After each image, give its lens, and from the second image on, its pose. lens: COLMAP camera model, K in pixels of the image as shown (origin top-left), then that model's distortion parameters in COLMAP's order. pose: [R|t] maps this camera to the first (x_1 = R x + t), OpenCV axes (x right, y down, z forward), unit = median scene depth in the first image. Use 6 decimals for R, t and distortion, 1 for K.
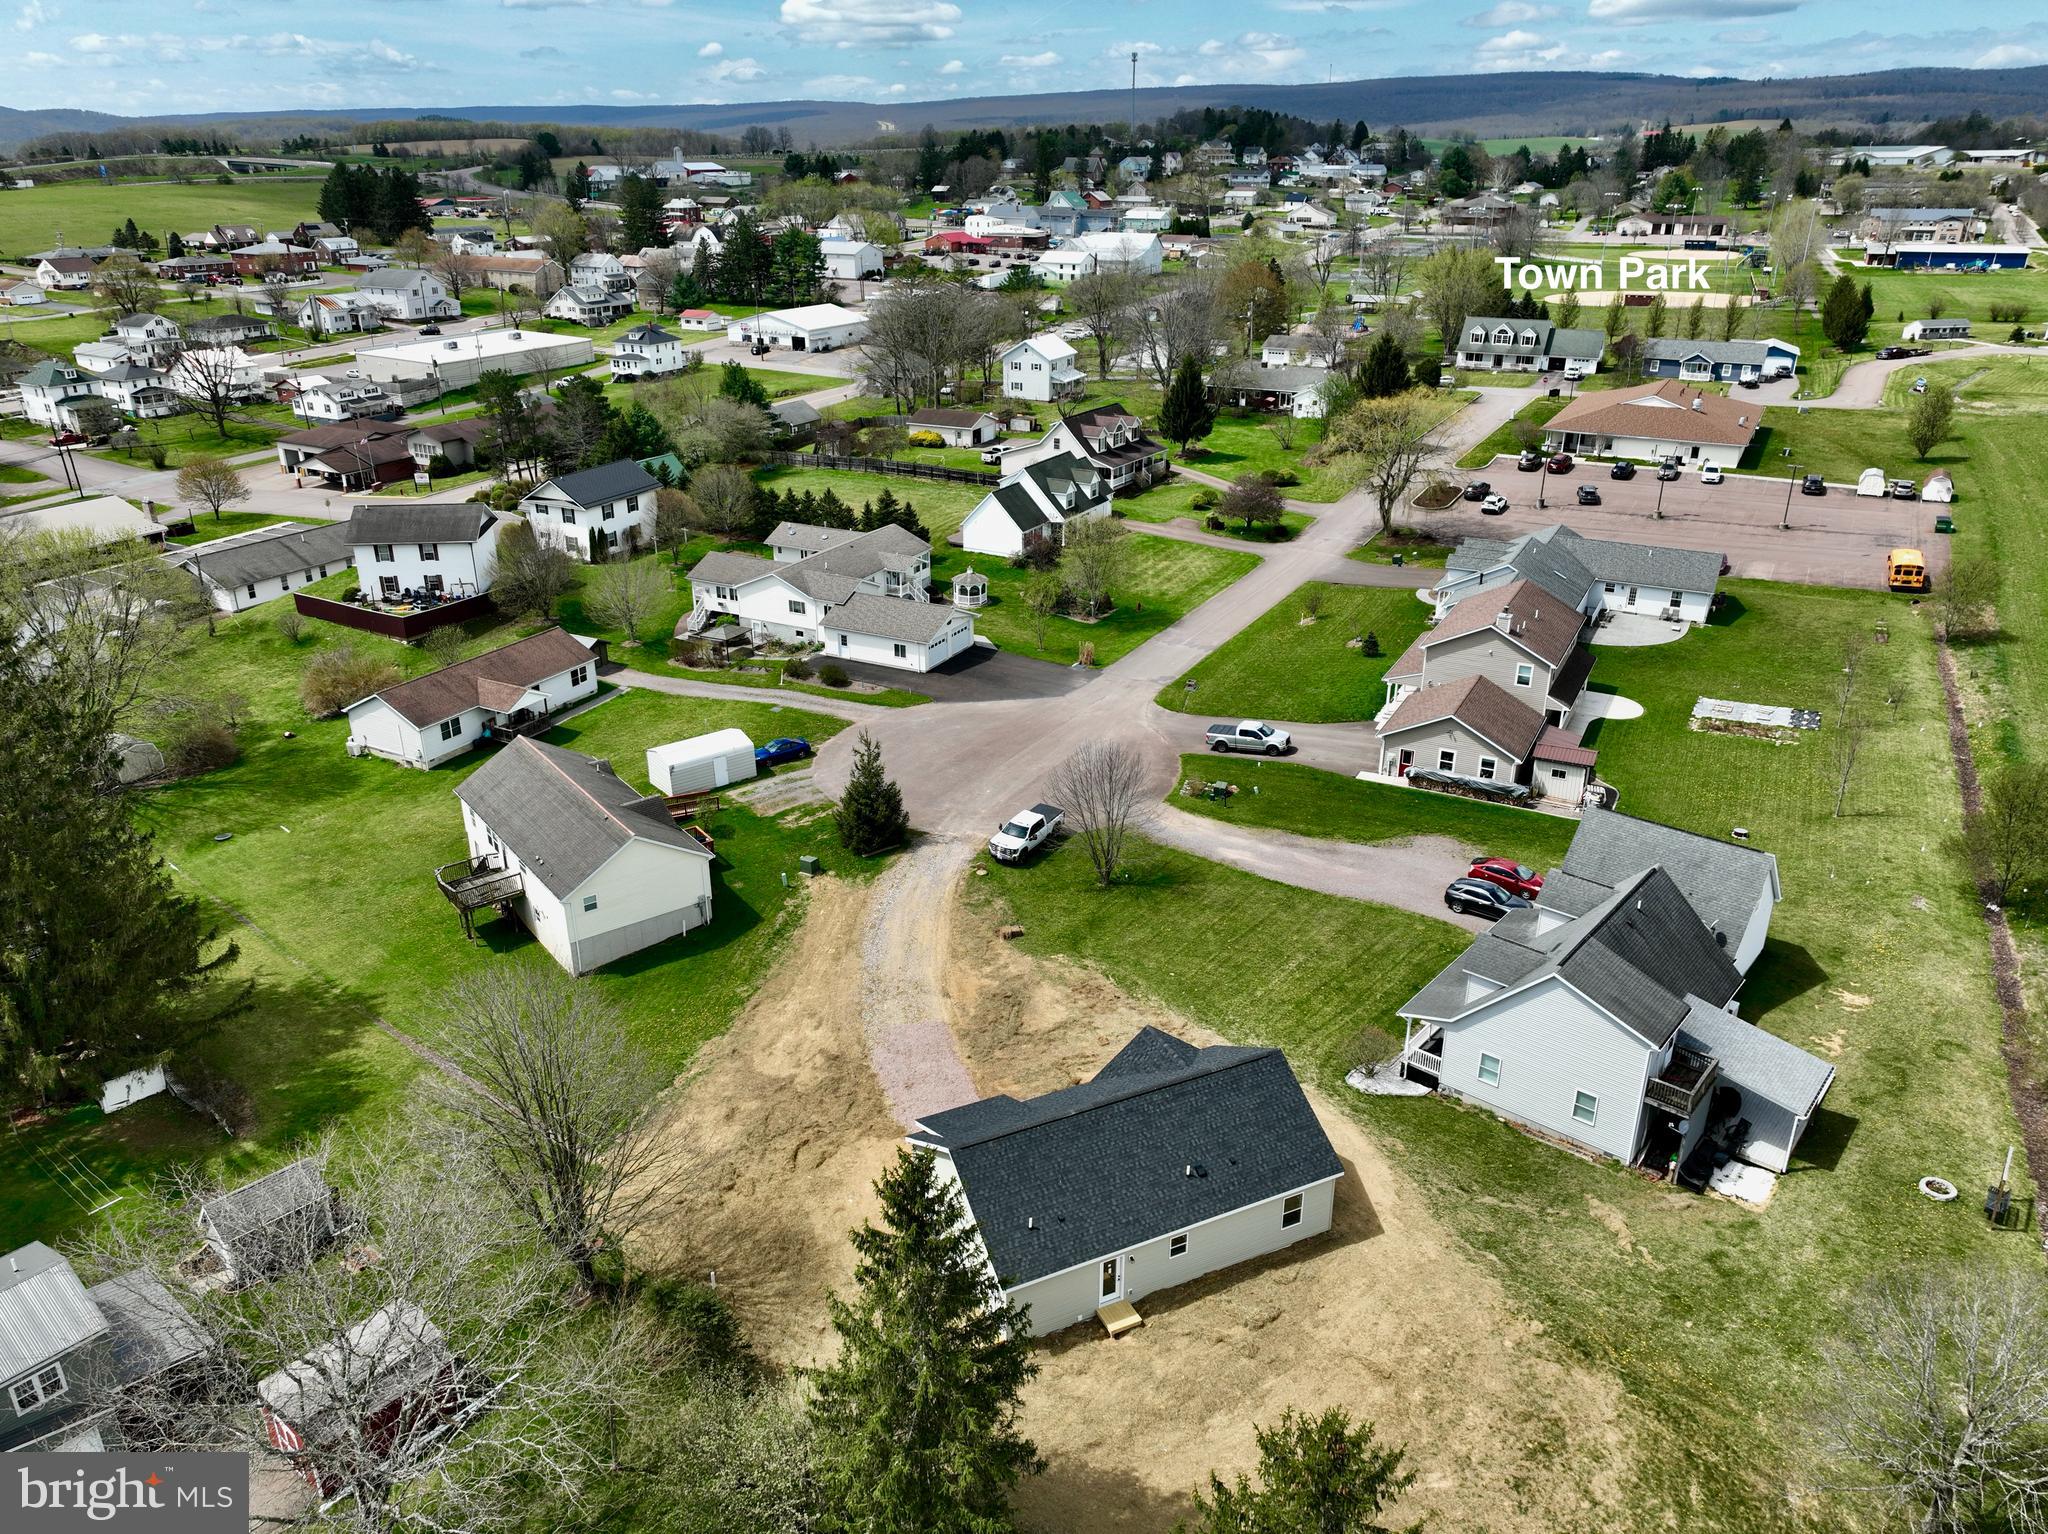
lens RADIAL K [[1446.9, 0, 1029.6], [0, 1446.9, 760.6], [0, 0, 1]] dist [0.008429, 0.007375]
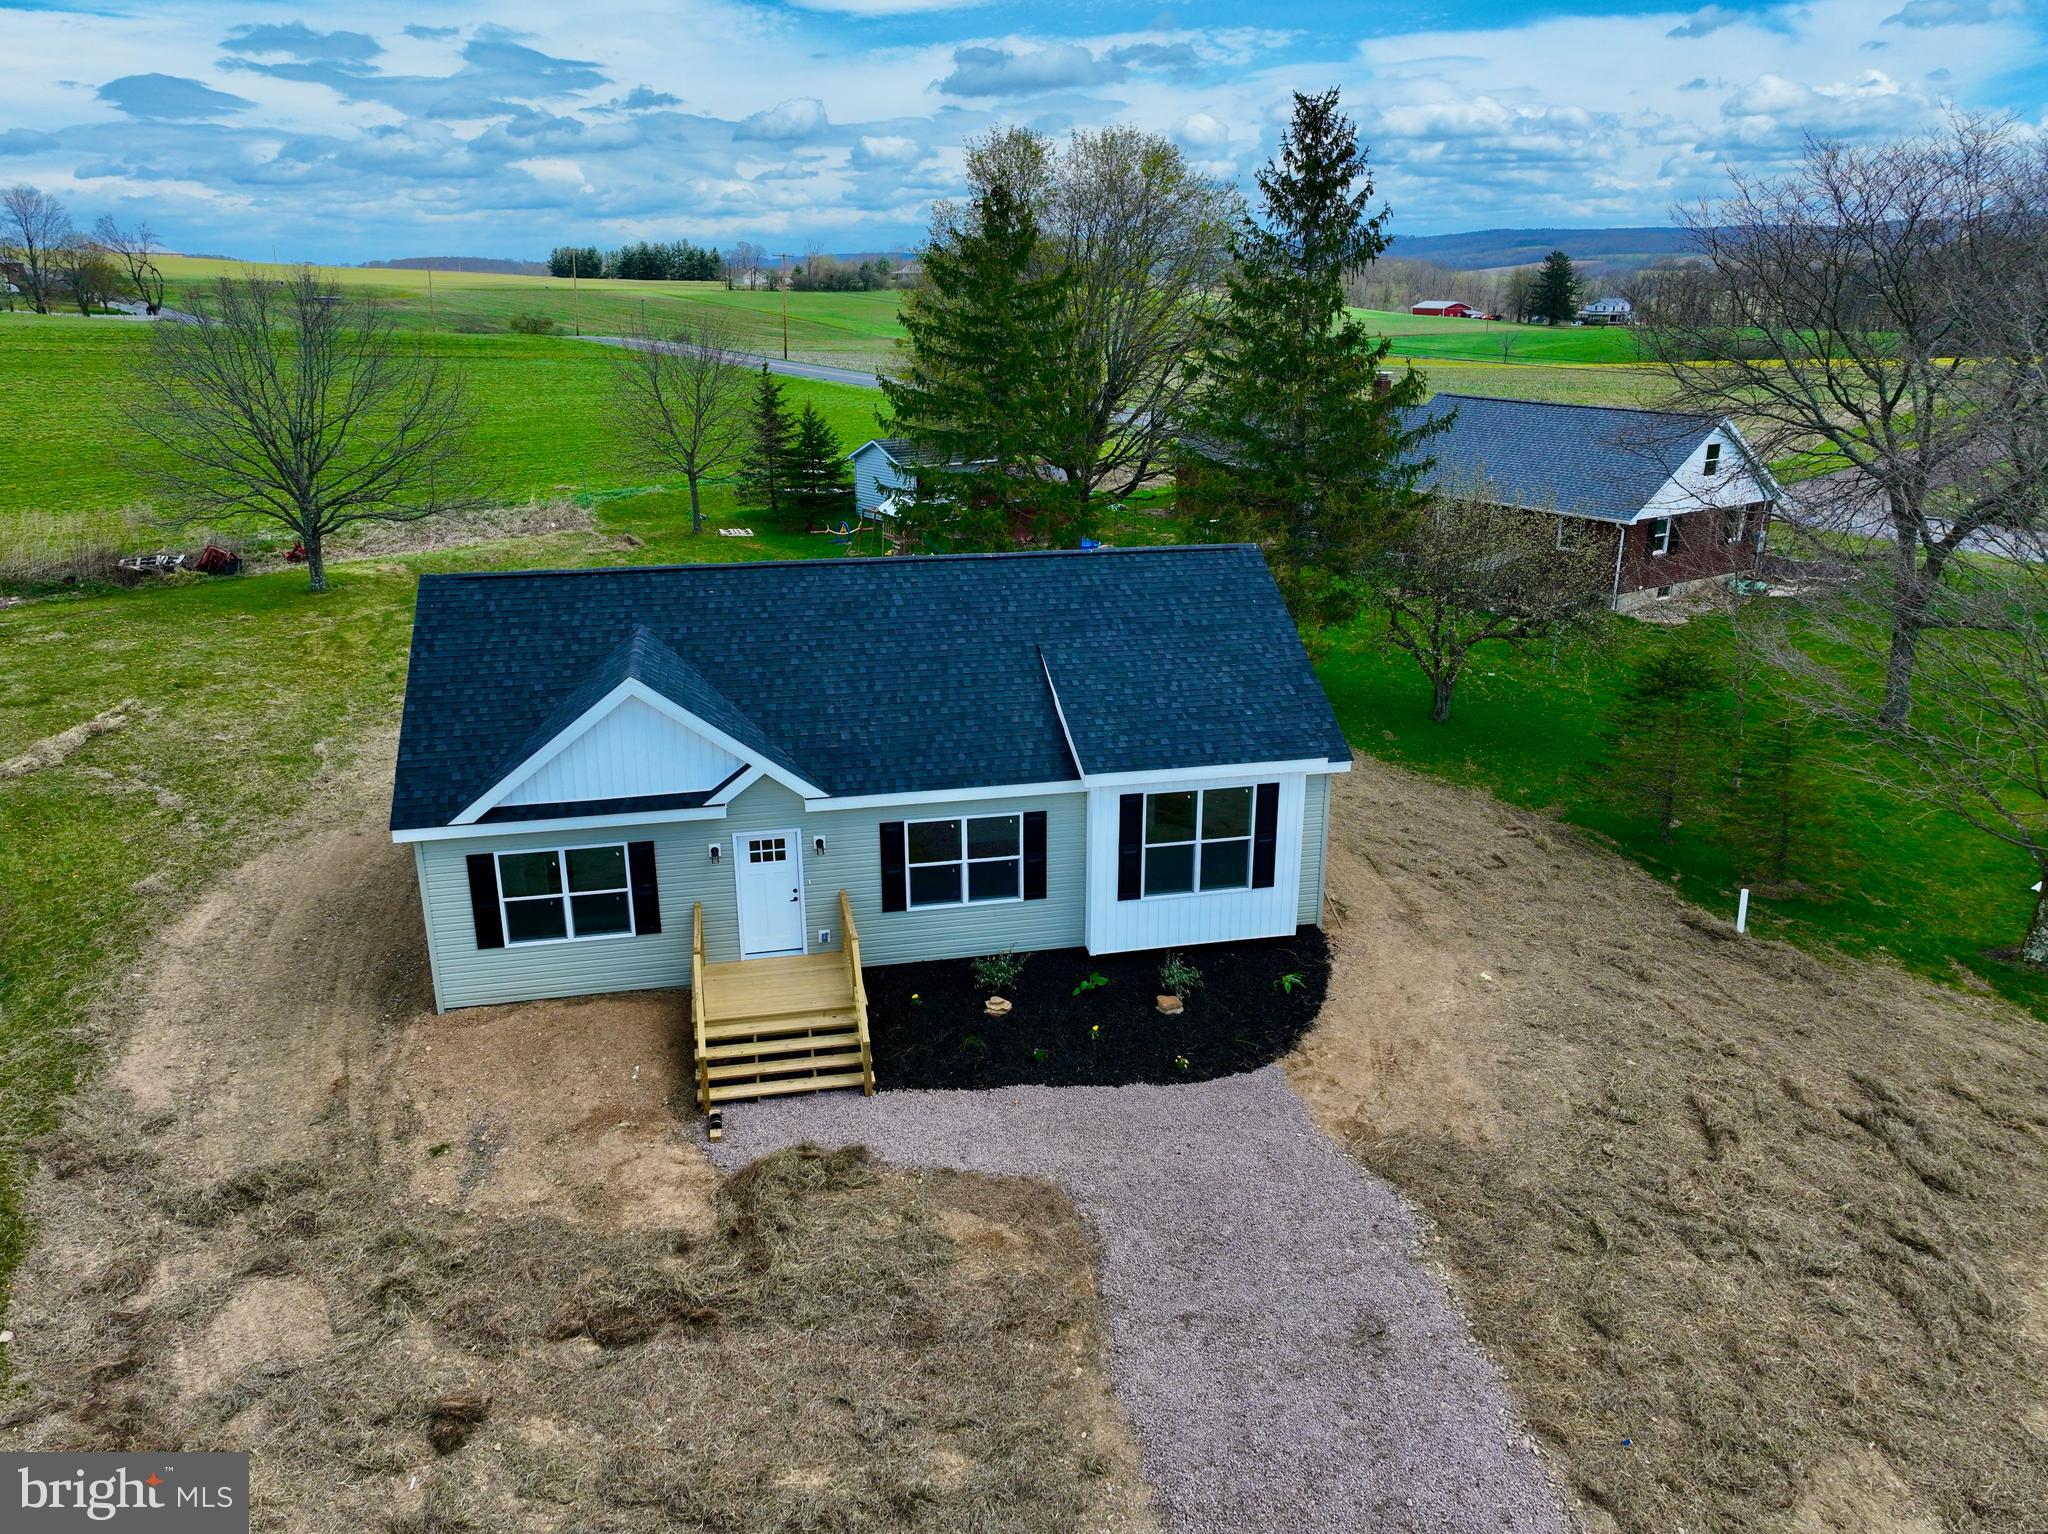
lens RADIAL K [[1446.9, 0, 1029.6], [0, 1446.9, 760.6], [0, 0, 1]] dist [0.008429, 0.007375]
pose [[-0.973735, -0.072694, 0.215770, -0.029692], [0.089359, 0.749615, 0.655815, -0.004613], [-0.209418, 0.657870, -0.723430, 0.454257]]
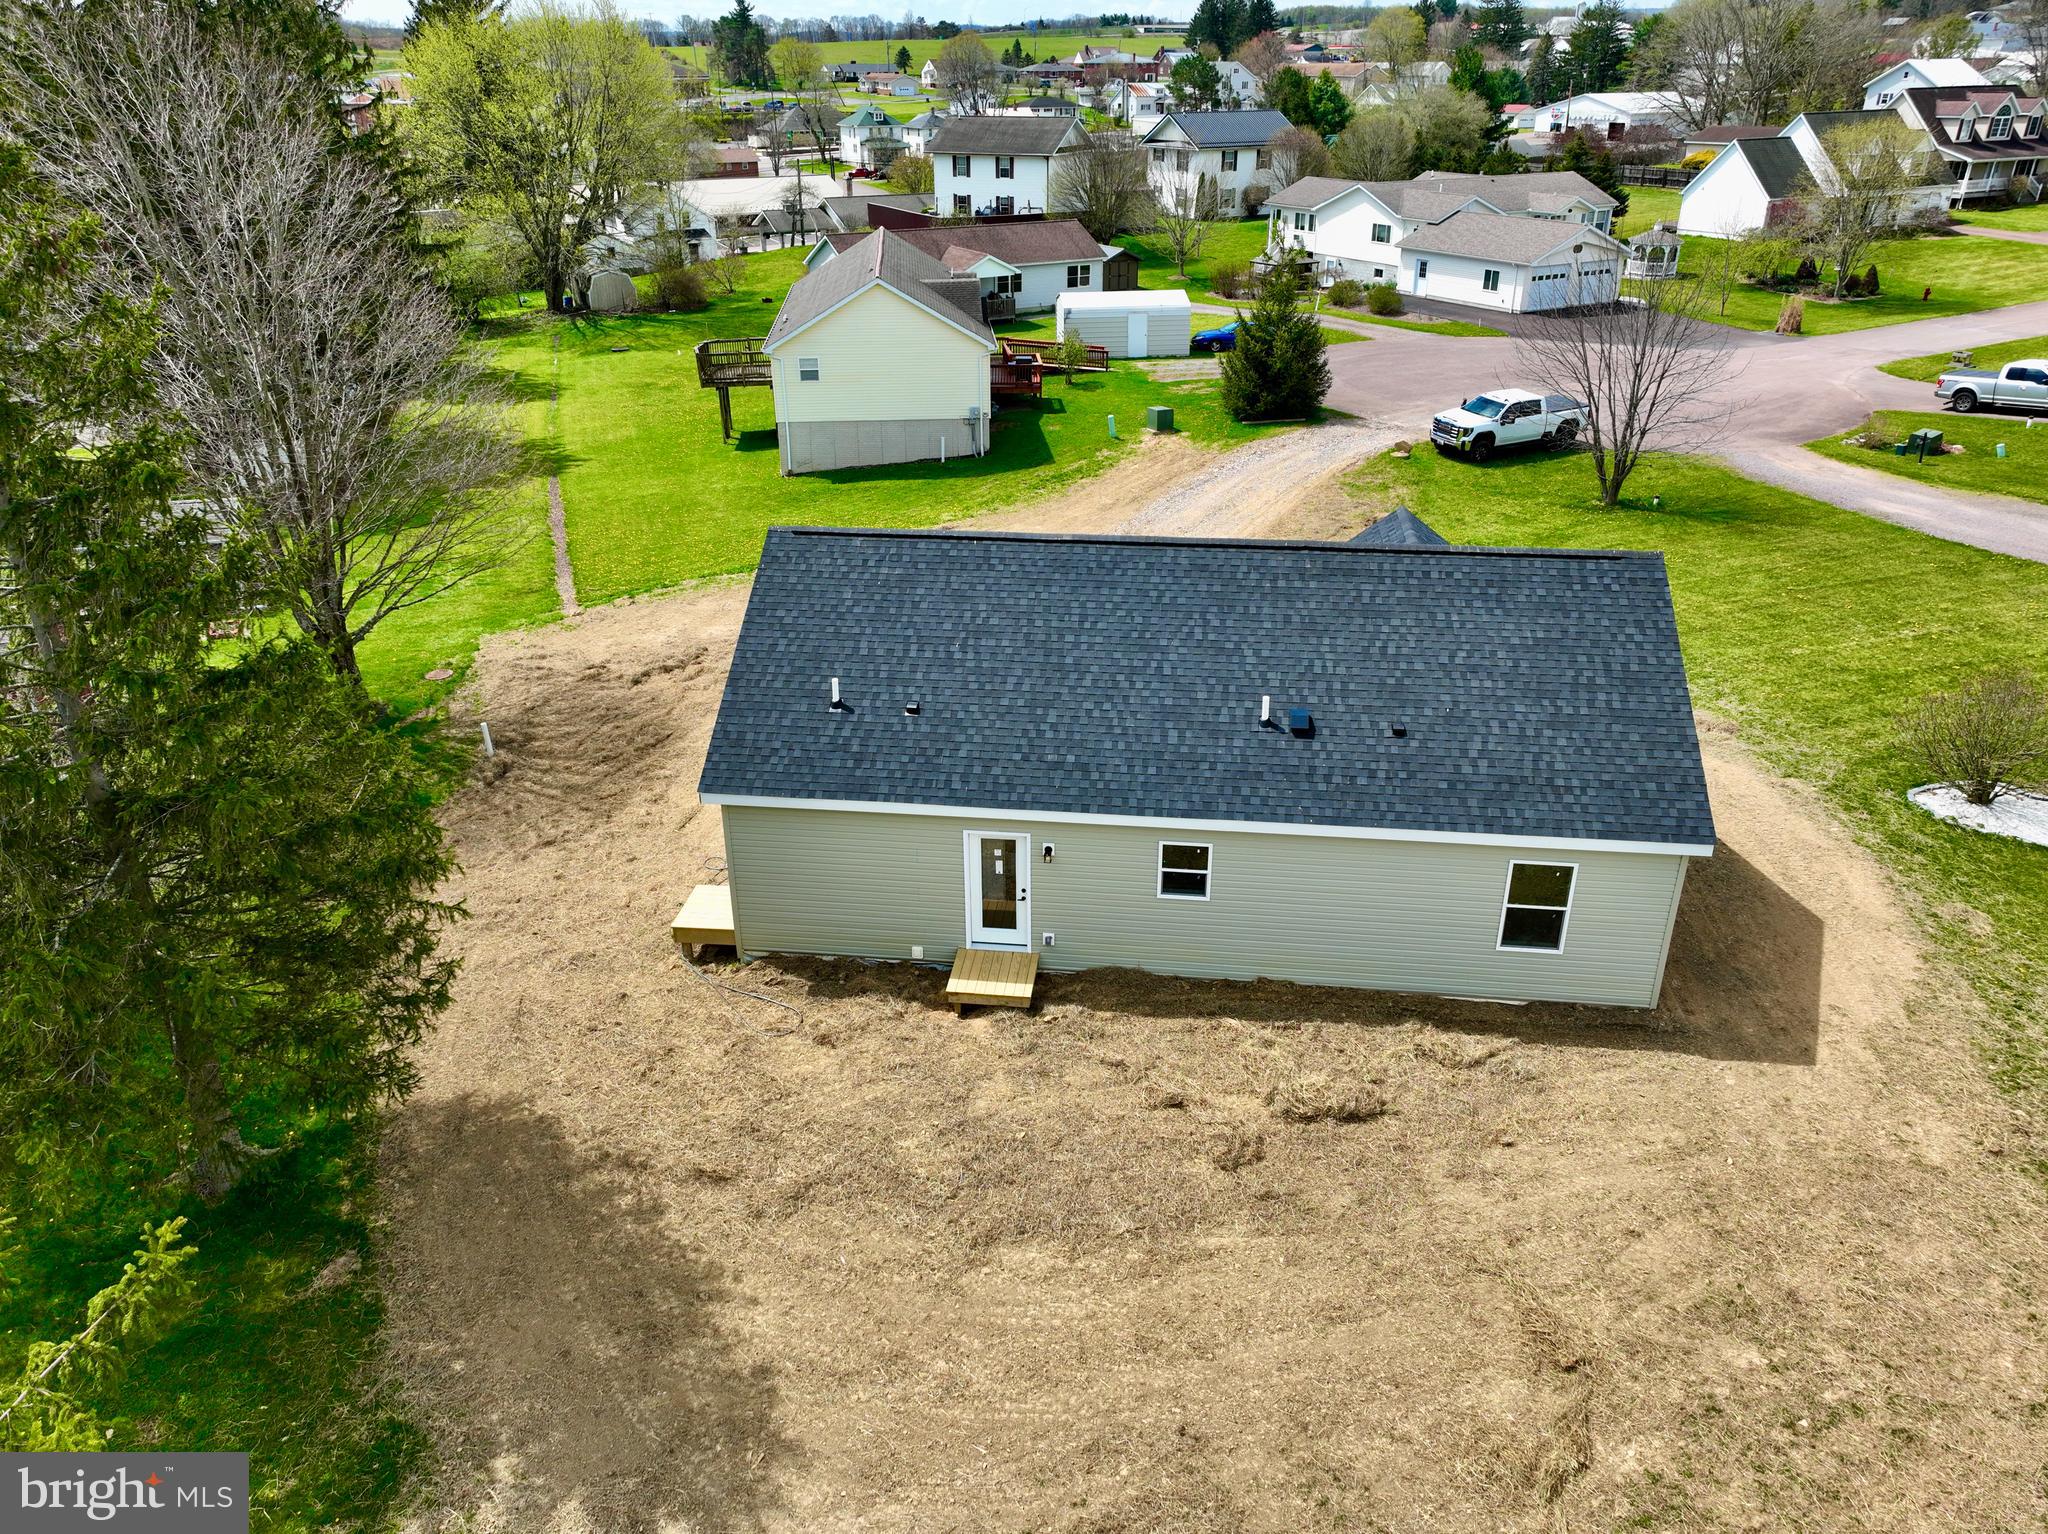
lens RADIAL K [[1447.9, 0, 1024.0], [0, 1447.9, 767.0], [0, 0, 1]] dist [0.004508, 0.011666]
pose [[0.841239, 0.234770, -0.487032, 0.081456], [-0.209991, 0.971960, 0.105815, 0.087854], [0.498218, 0.013257, 0.866950, 0.202004]]
